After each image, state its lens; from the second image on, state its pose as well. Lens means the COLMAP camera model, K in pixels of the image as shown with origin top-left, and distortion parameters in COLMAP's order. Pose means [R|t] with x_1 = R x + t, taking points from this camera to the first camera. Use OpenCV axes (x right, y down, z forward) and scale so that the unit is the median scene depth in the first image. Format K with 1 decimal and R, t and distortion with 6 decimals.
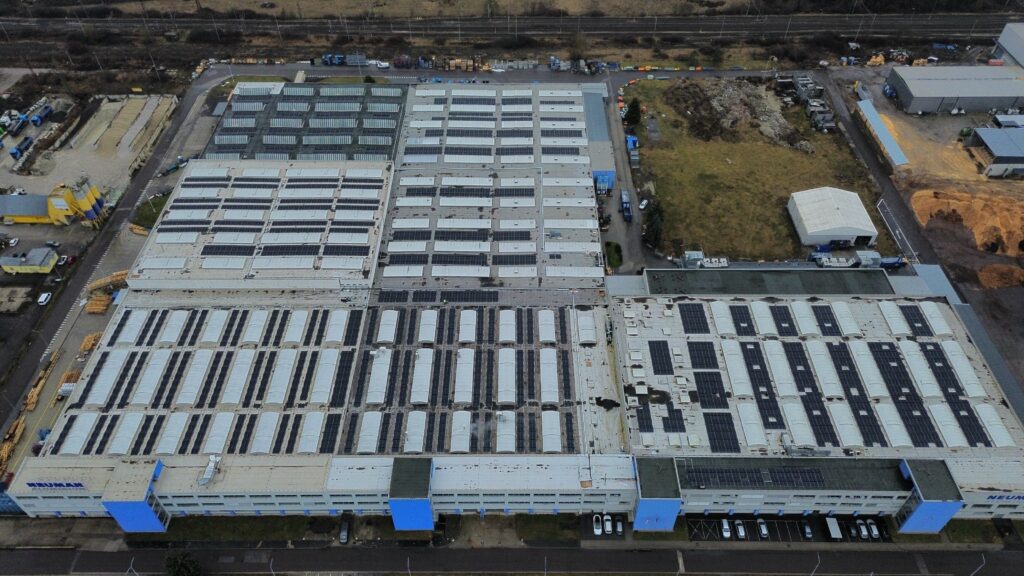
lens RADIAL K [[720.2, 0, 516.8], [0, 720.2, 287.7], [0, 0, 1]] dist [0.078532, -0.075935]
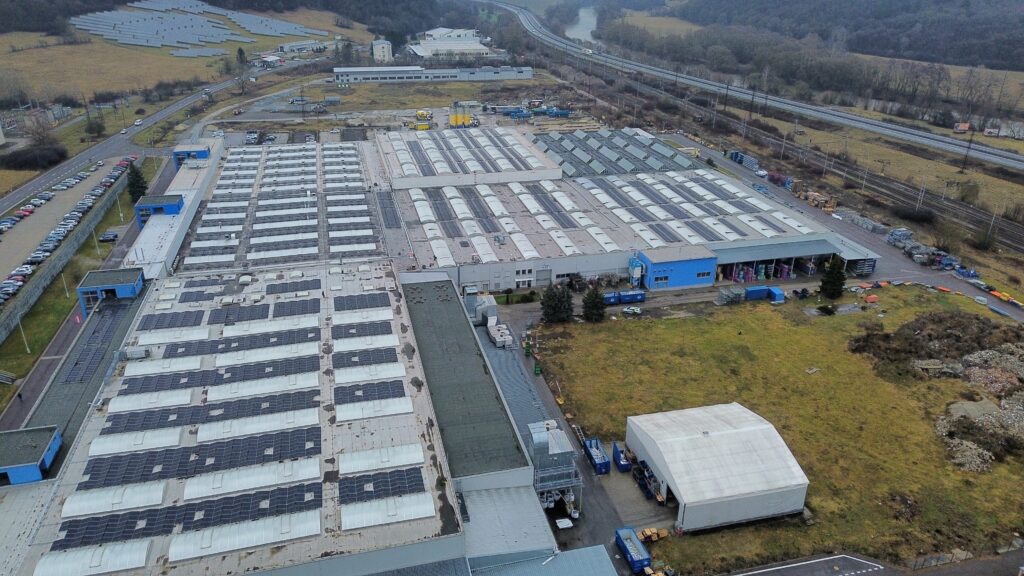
lens RADIAL K [[720.2, 0, 516.8], [0, 720.2, 287.7], [0, 0, 1]] dist [0.078532, -0.075935]
pose [[0.245566, 0.404484, -0.880960, 0.857085], [-0.695945, 0.706185, 0.130245, -0.163646], [0.674803, 0.581115, 0.454913, 0.678074]]
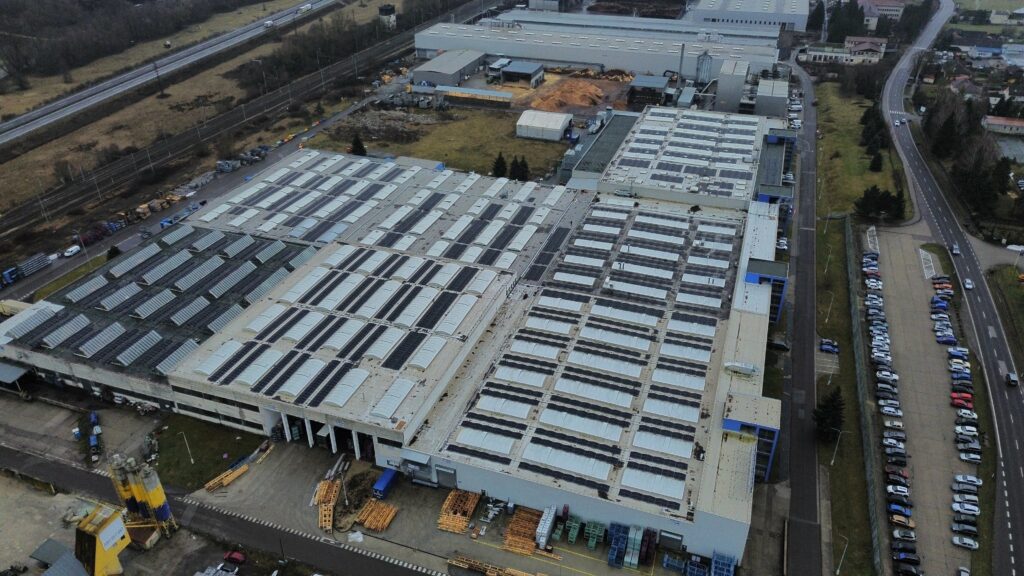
lens RADIAL K [[720.2, 0, 516.8], [0, 720.2, 287.7], [0, 0, 1]] dist [0.078532, -0.075935]
pose [[0.331442, -0.490774, 0.805783, -0.935617], [0.672920, 0.721599, 0.162709, -0.142984], [-0.661306, 0.488299, 0.569420, 0.437416]]
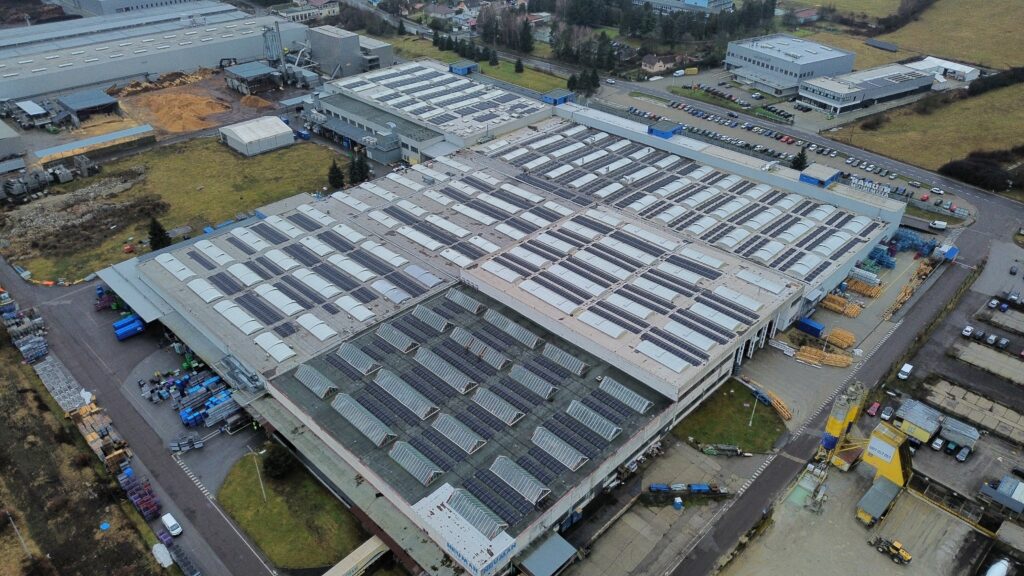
lens RADIAL K [[720.2, 0, 516.8], [0, 720.2, 287.7], [0, 0, 1]] dist [0.078532, -0.075935]
pose [[-0.713171, -0.386618, 0.584734, -0.763088], [0.494036, 0.314568, 0.810540, -0.864407], [-0.497308, 0.866933, -0.033337, 1.142206]]
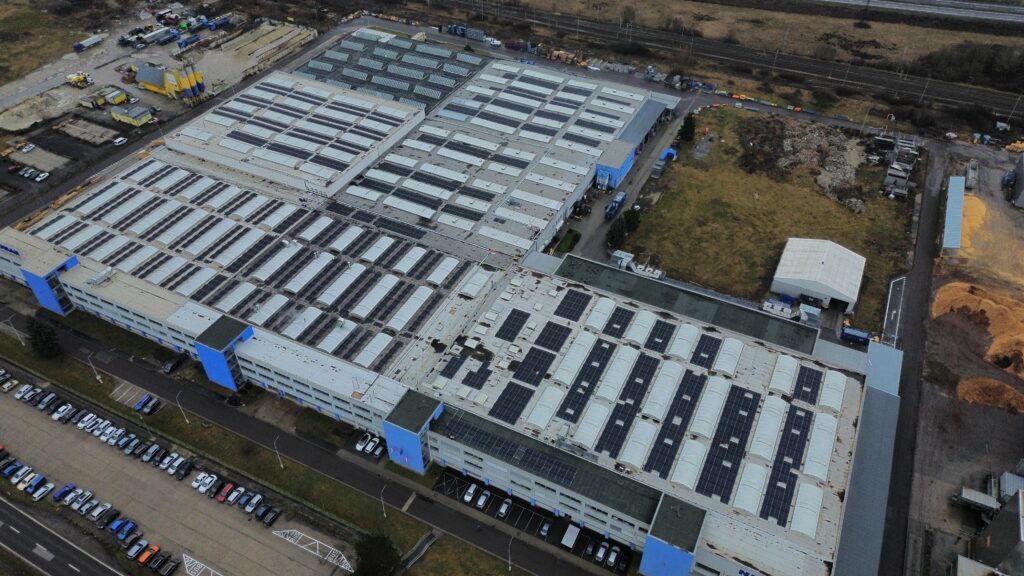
lens RADIAL K [[720.2, 0, 516.8], [0, 720.2, 287.7], [0, 0, 1]] dist [0.078532, -0.075935]
pose [[0.895907, 0.296498, -0.330816, 0.437763], [-0.316239, 0.948659, -0.006182, 0.045025], [0.311999, 0.110156, 0.943675, 0.063380]]
